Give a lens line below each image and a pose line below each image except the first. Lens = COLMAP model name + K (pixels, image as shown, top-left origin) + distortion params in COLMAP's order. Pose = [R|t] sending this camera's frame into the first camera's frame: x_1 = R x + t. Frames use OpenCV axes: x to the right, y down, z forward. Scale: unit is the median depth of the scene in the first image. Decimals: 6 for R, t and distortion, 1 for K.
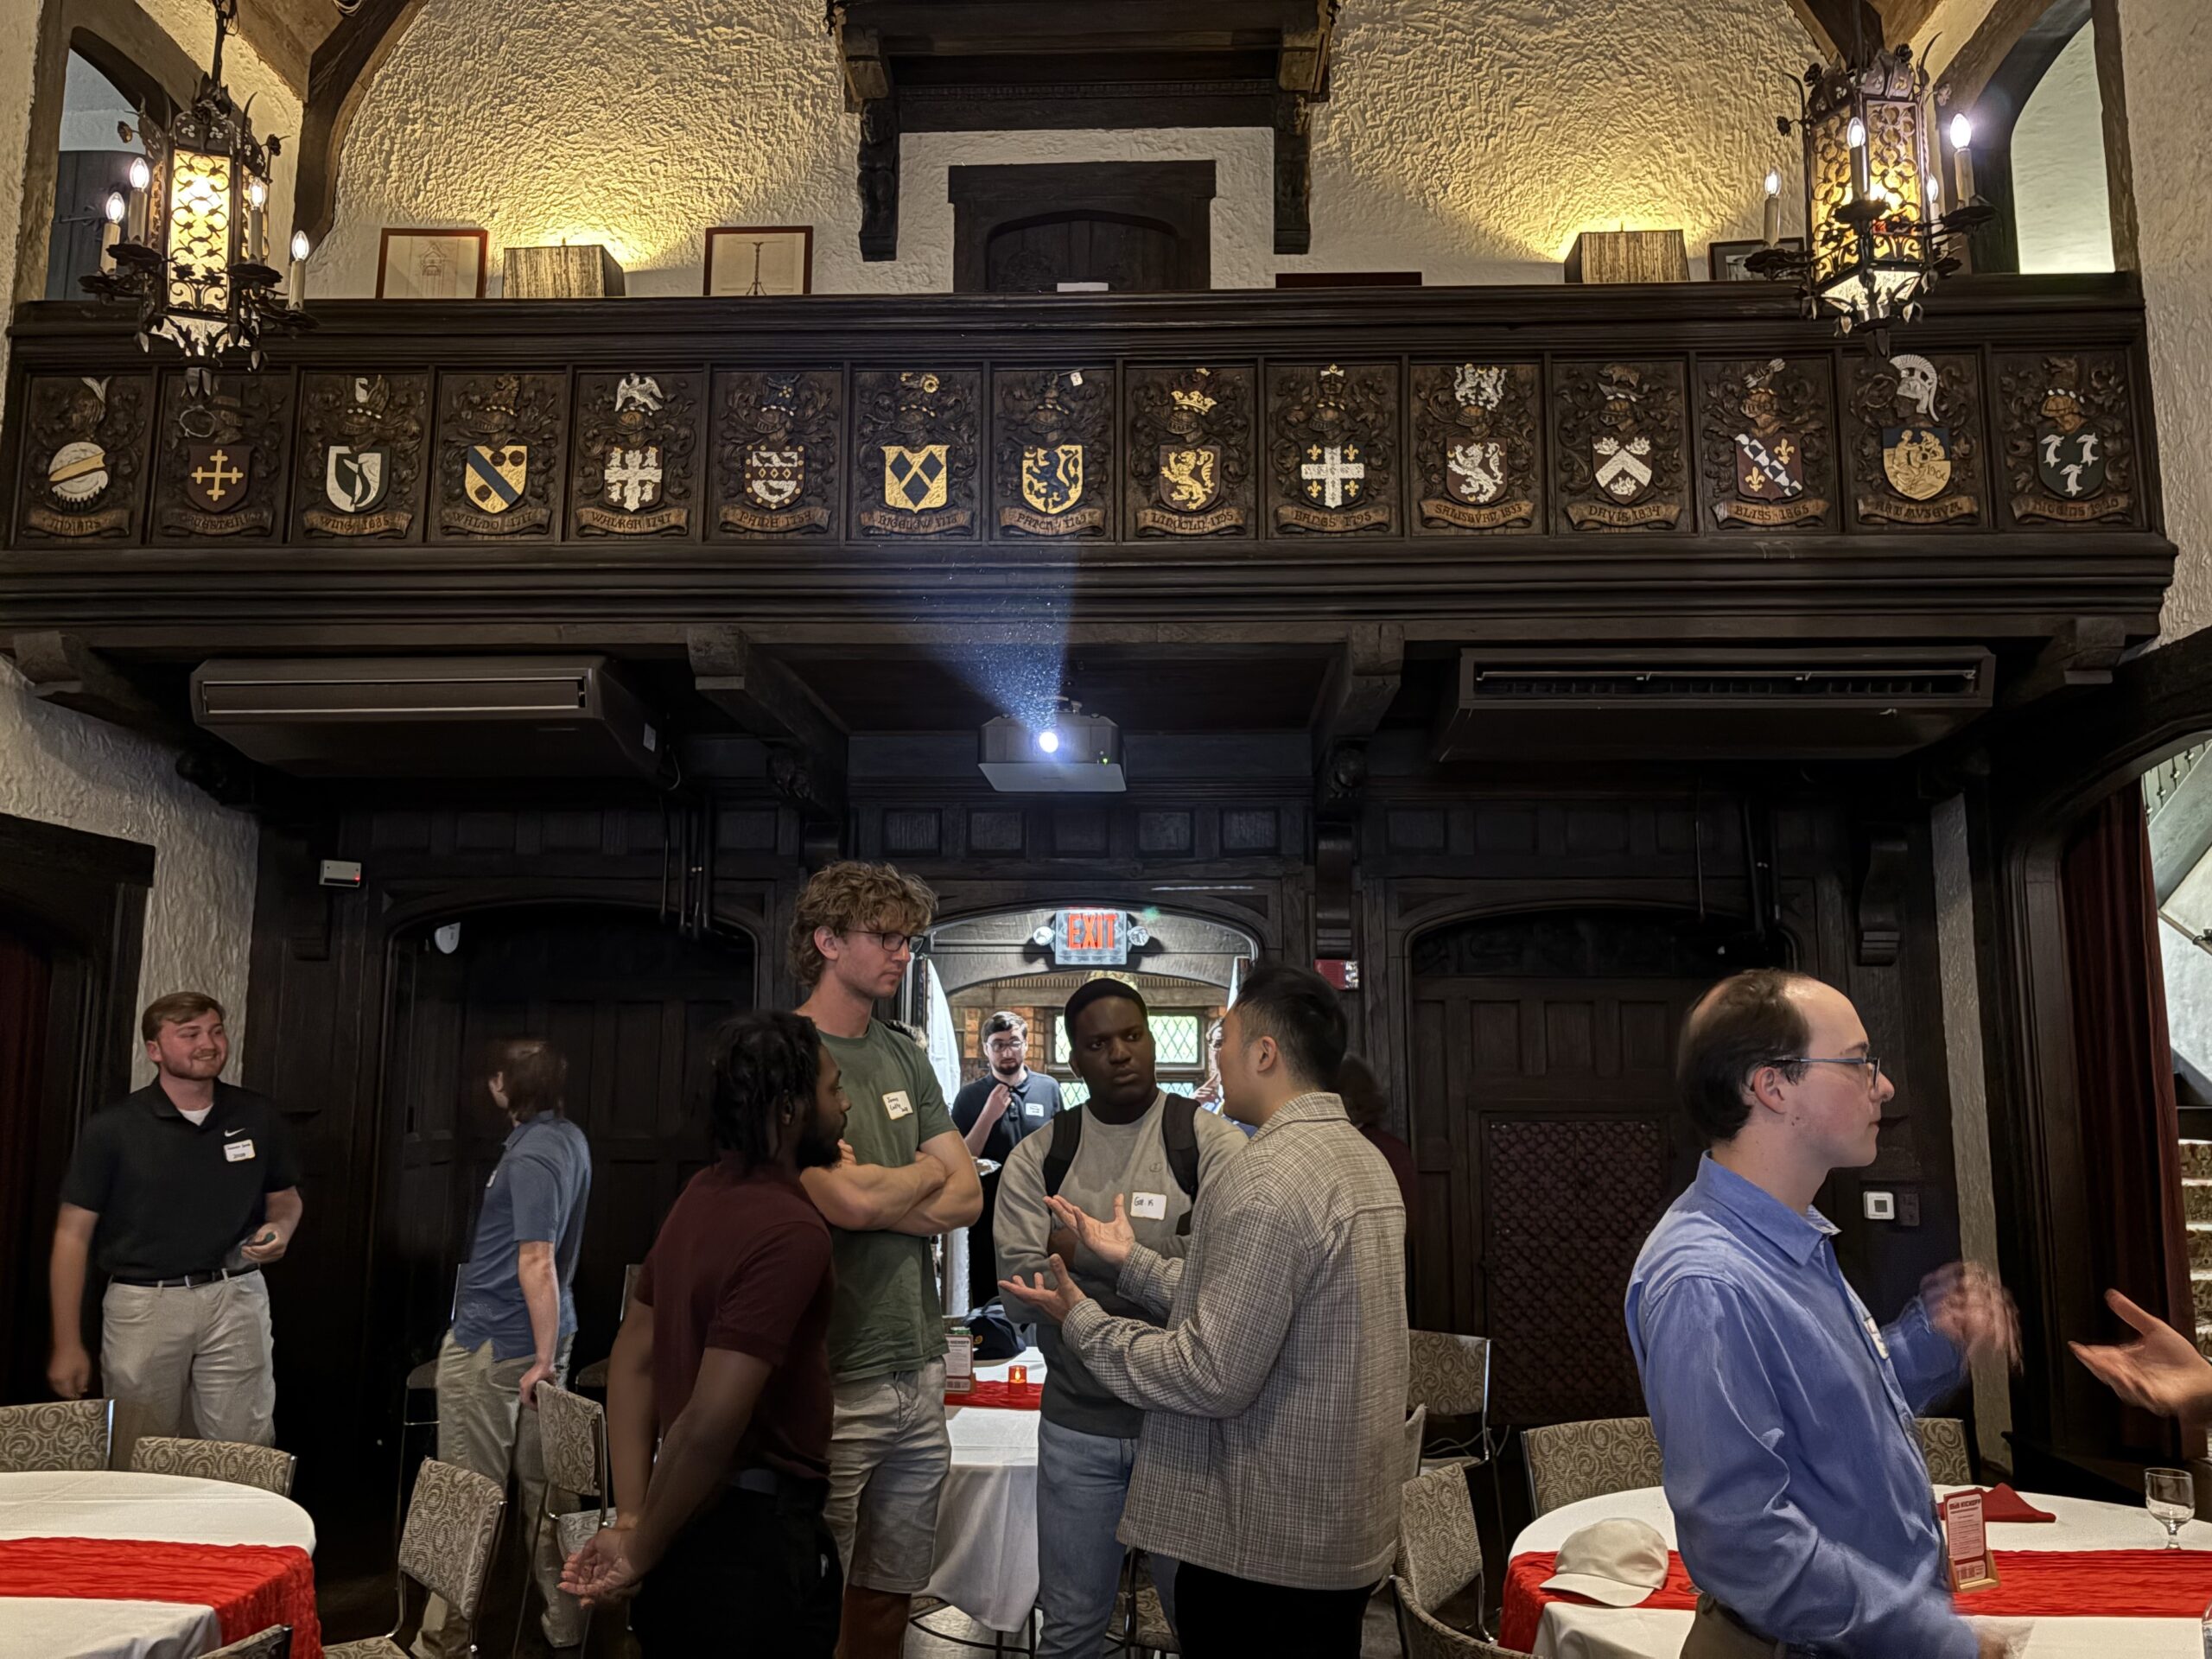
lens RADIAL K [[1664.7, 0, 1098.8], [0, 1664.7, 820.0], [0, 0, 1]] dist [0.063996, -0.058271]
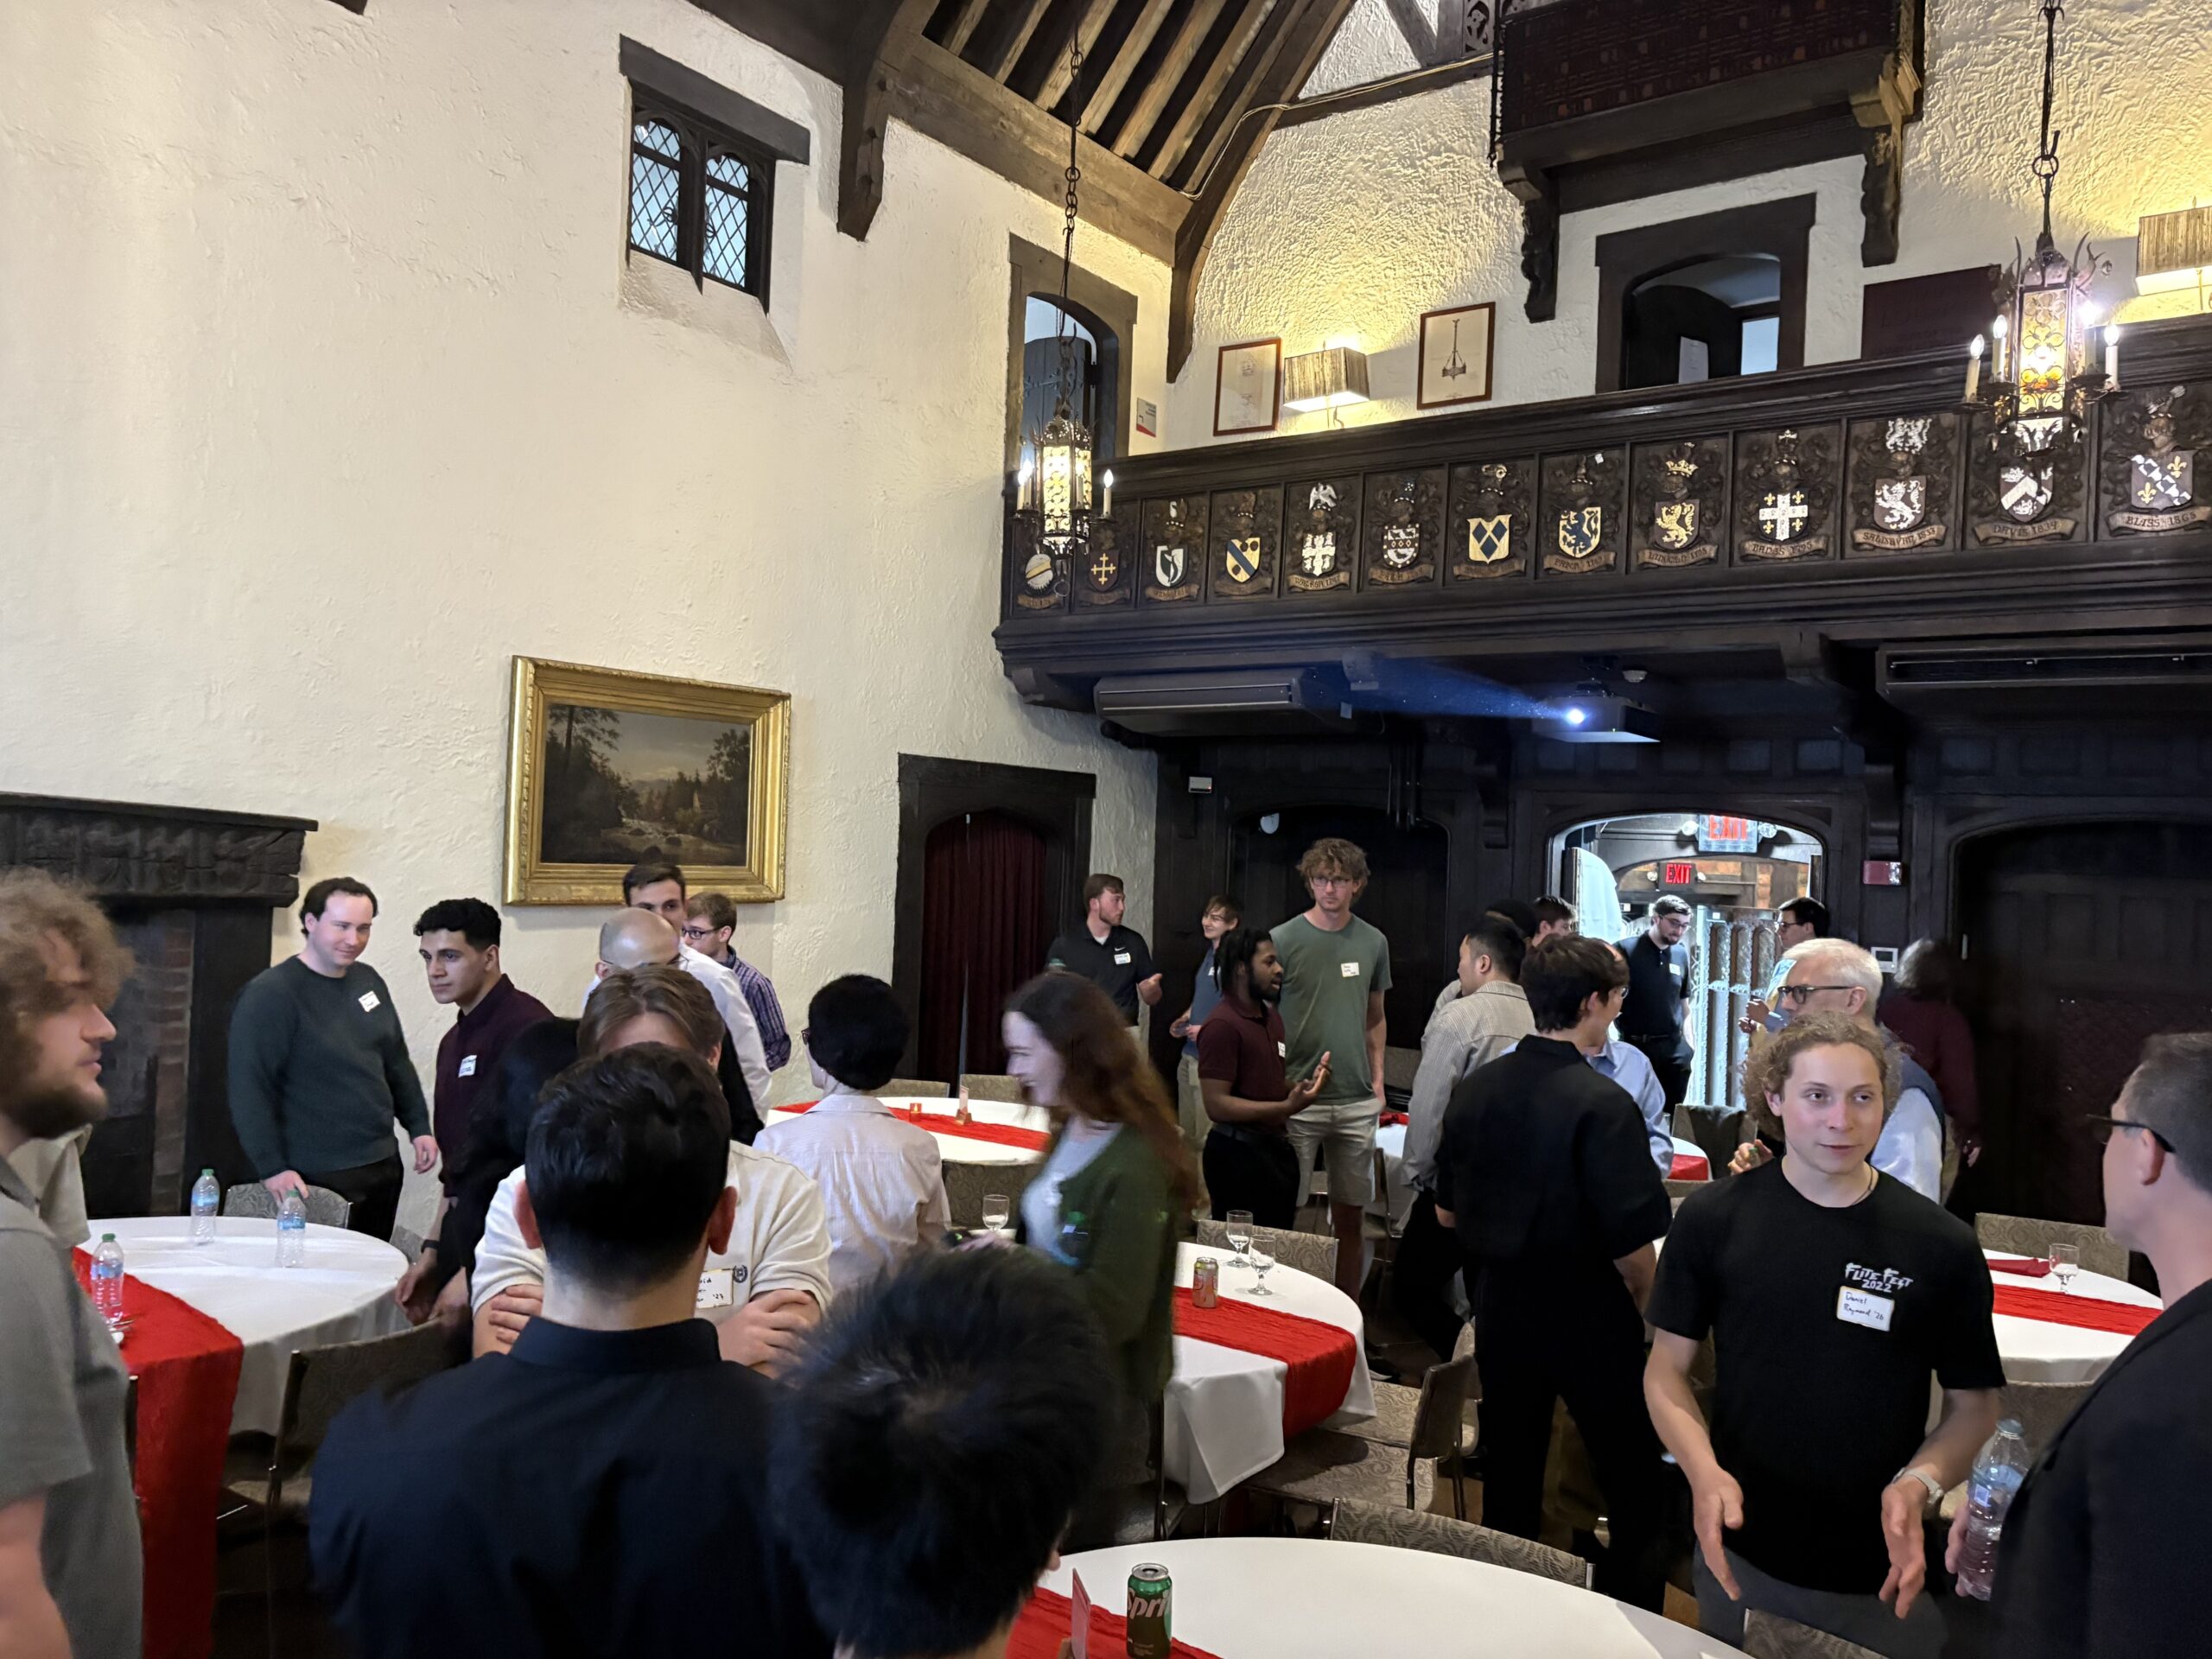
lens RADIAL K [[1670.6, 0, 1111.5], [0, 1670.6, 832.0], [0, 0, 1]] dist [0.055431, -0.049491]
pose [[0.835494, 0.019851, -0.549141, 0.427769], [0.045969, 0.993319, 0.105847, -0.118913], [0.547574, -0.113678, 0.829000, -0.439633]]
